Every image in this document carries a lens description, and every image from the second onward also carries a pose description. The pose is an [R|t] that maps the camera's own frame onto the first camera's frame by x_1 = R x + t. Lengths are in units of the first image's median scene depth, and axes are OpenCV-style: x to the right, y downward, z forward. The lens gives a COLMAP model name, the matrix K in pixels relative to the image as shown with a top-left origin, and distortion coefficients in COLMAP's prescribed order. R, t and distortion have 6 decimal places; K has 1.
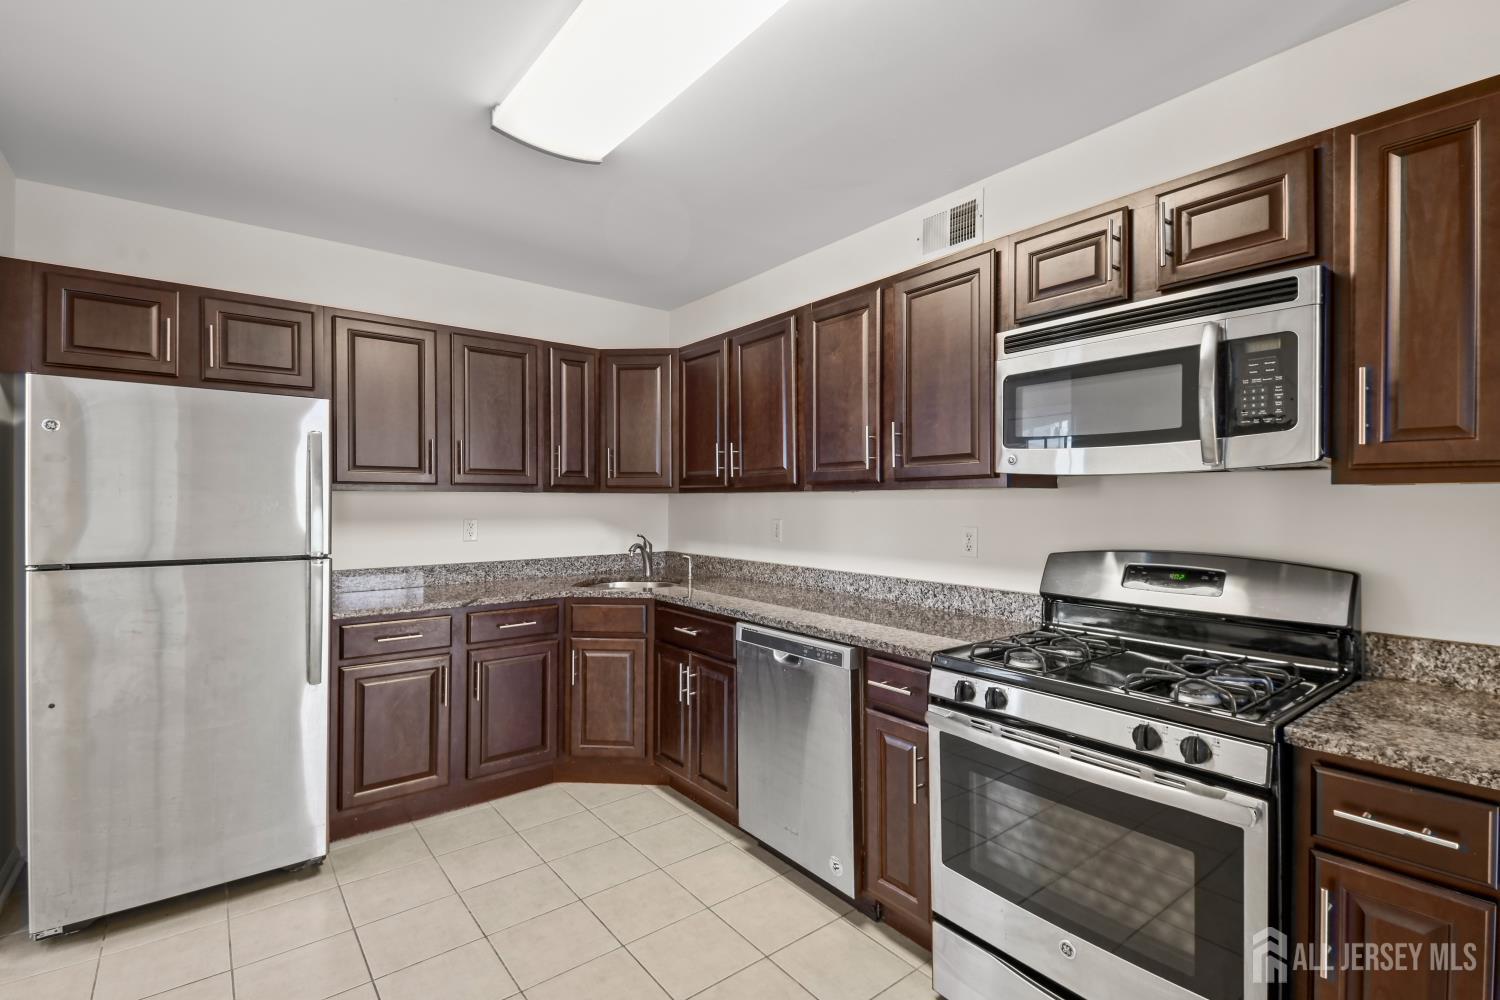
lens RADIAL K [[681.3, 0, 734.0], [0, 681.3, 498.0], [0, 0, 1]] dist [0.024620, -0.009798]
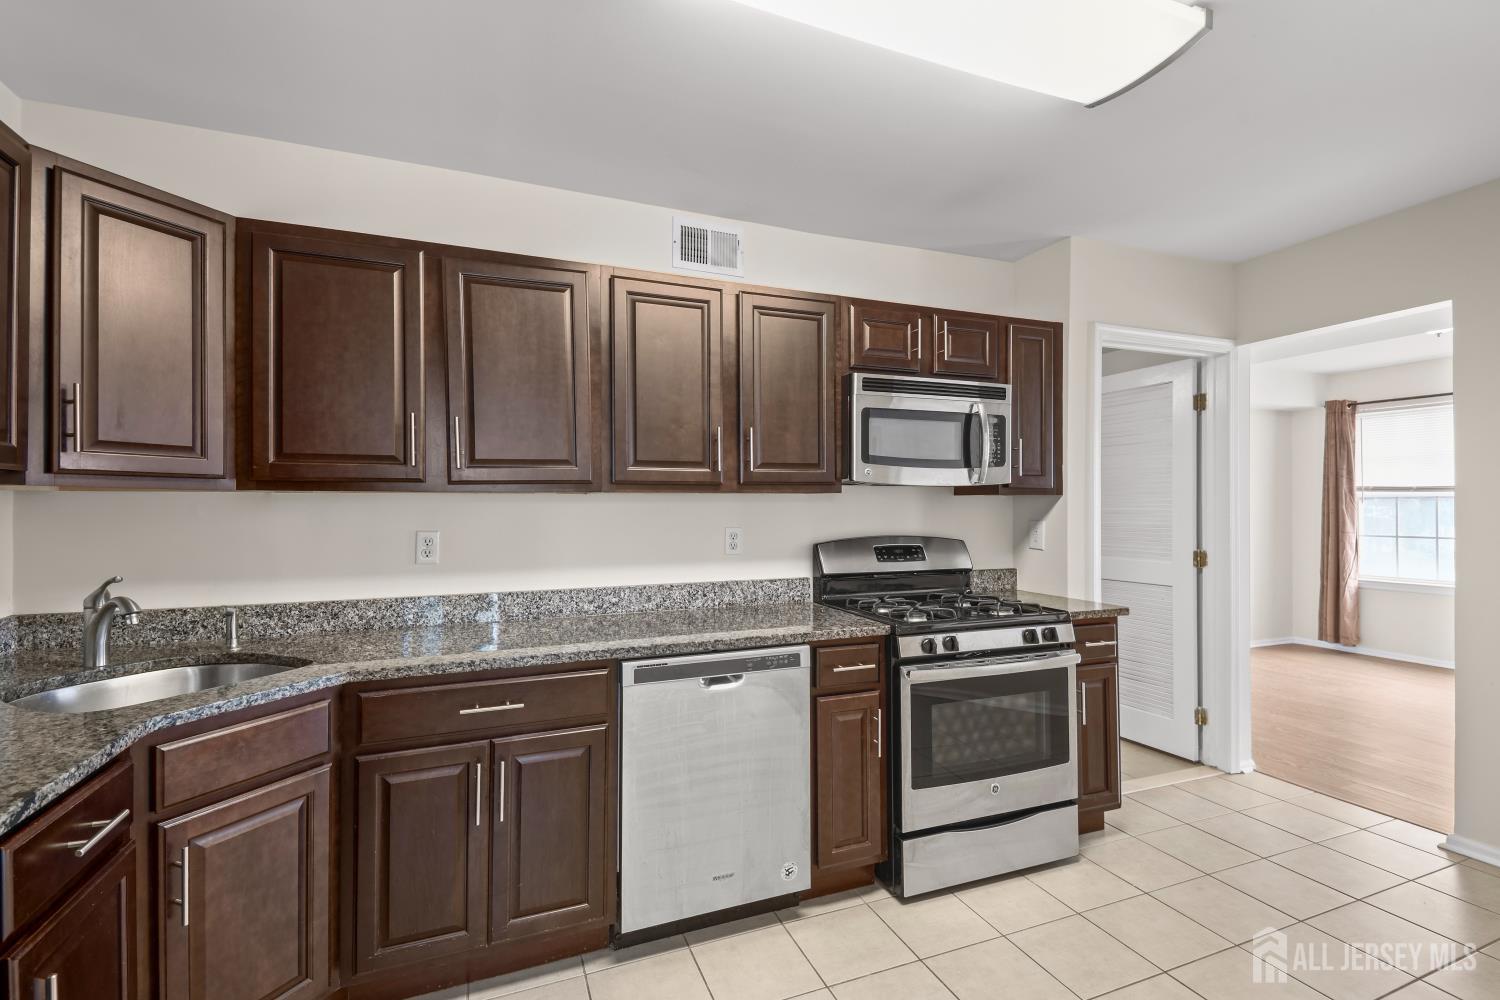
lens RADIAL K [[681.3, 0, 741.2], [0, 681.3, 499.6], [0, 0, 1]] dist [0.024620, -0.009798]
pose [[0.271161, 0.011532, 0.962465, -0.735604], [0.002467, 0.999917, -0.012676, 0.010803], [-0.962531, 0.005812, 0.271110, 0.705363]]
